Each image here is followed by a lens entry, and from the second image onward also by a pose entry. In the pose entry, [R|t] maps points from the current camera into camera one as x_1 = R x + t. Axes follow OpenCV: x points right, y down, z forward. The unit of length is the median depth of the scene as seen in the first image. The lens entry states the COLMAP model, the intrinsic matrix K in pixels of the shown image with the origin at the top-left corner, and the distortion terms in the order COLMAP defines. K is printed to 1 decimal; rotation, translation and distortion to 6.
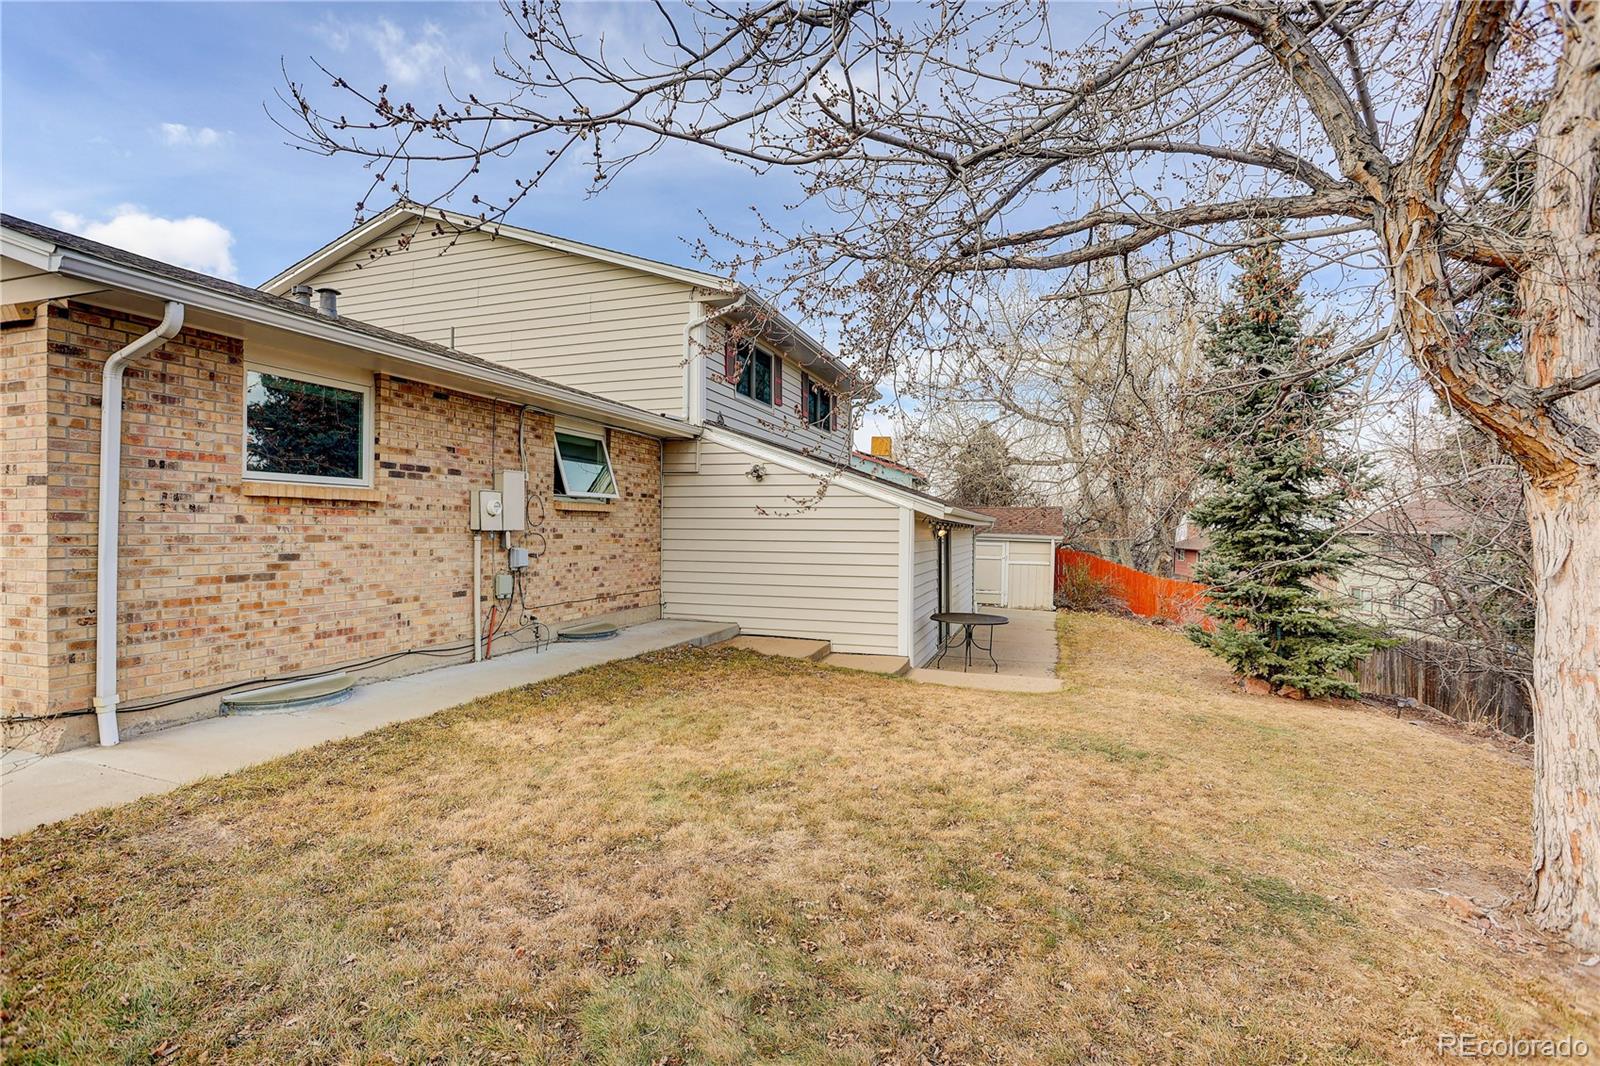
lens RADIAL K [[772.0, 0, 780.6], [0, 772.0, 535.3], [0, 0, 1]] dist [-0.072621, 0.030309]
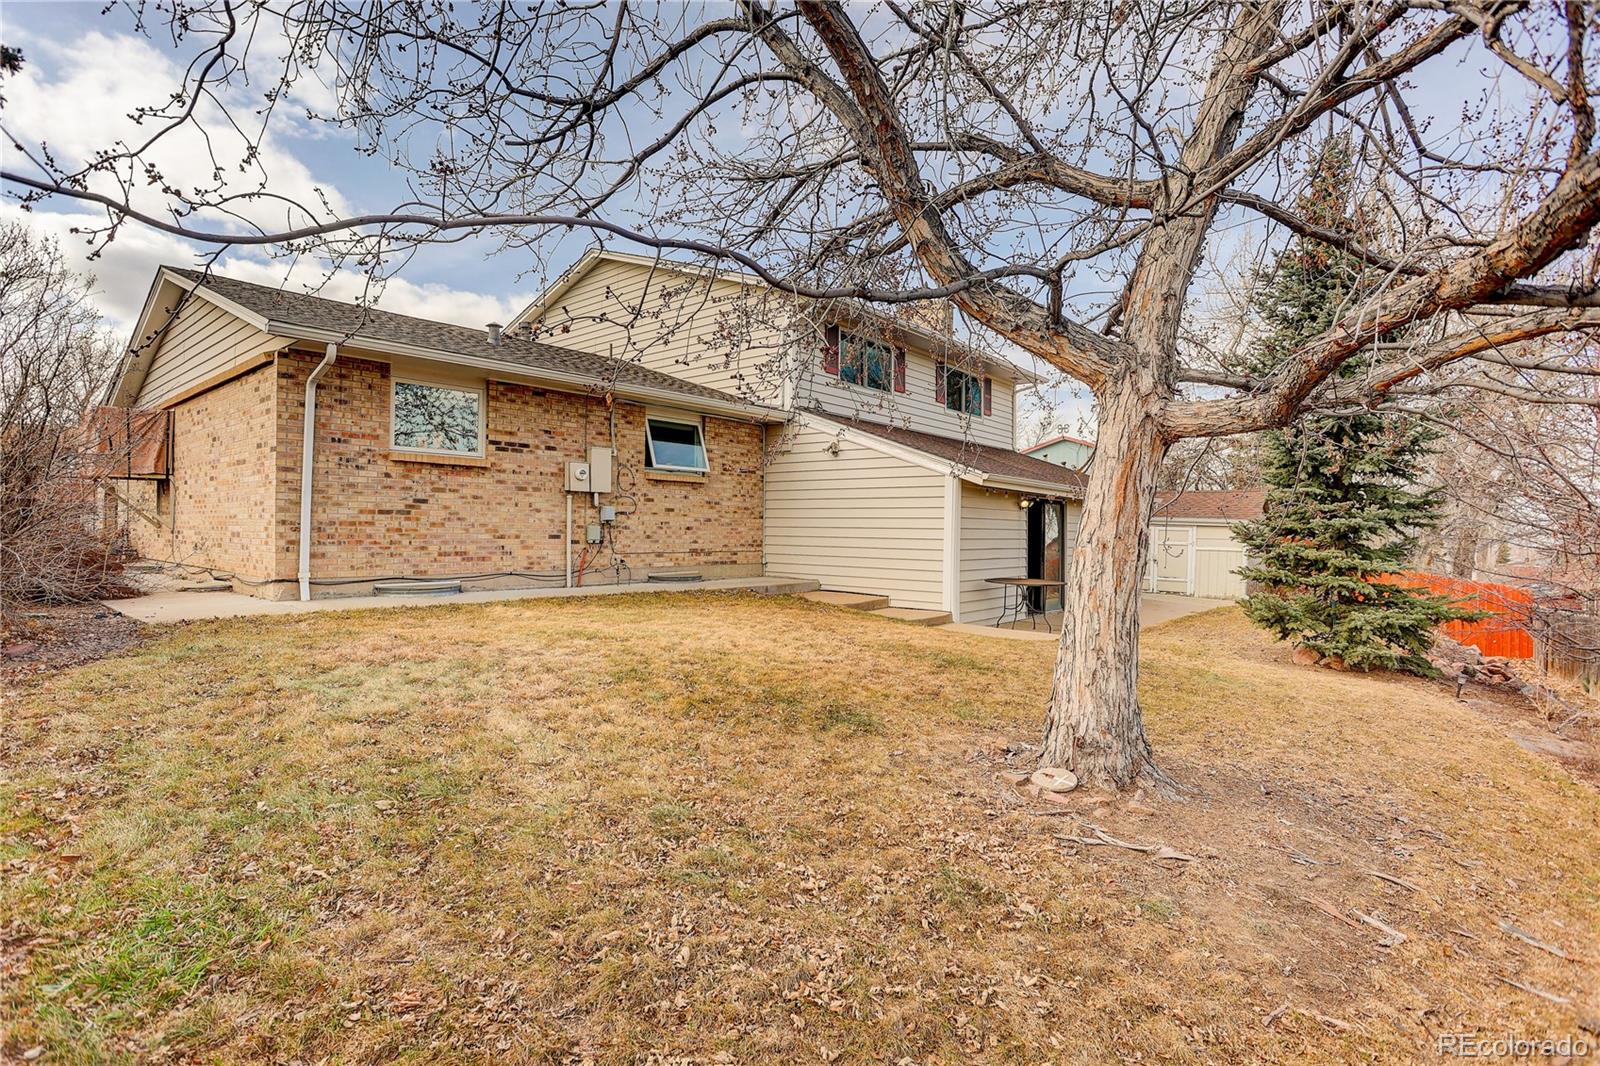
lens RADIAL K [[772.0, 0, 780.6], [0, 772.0, 535.3], [0, 0, 1]] dist [-0.072621, 0.030309]
pose [[0.928313, 0.007285, -0.371729, 0.527645], [-0.009066, 0.999954, -0.003042, 0.083356], [0.371690, 0.006194, 0.928336, -0.152769]]
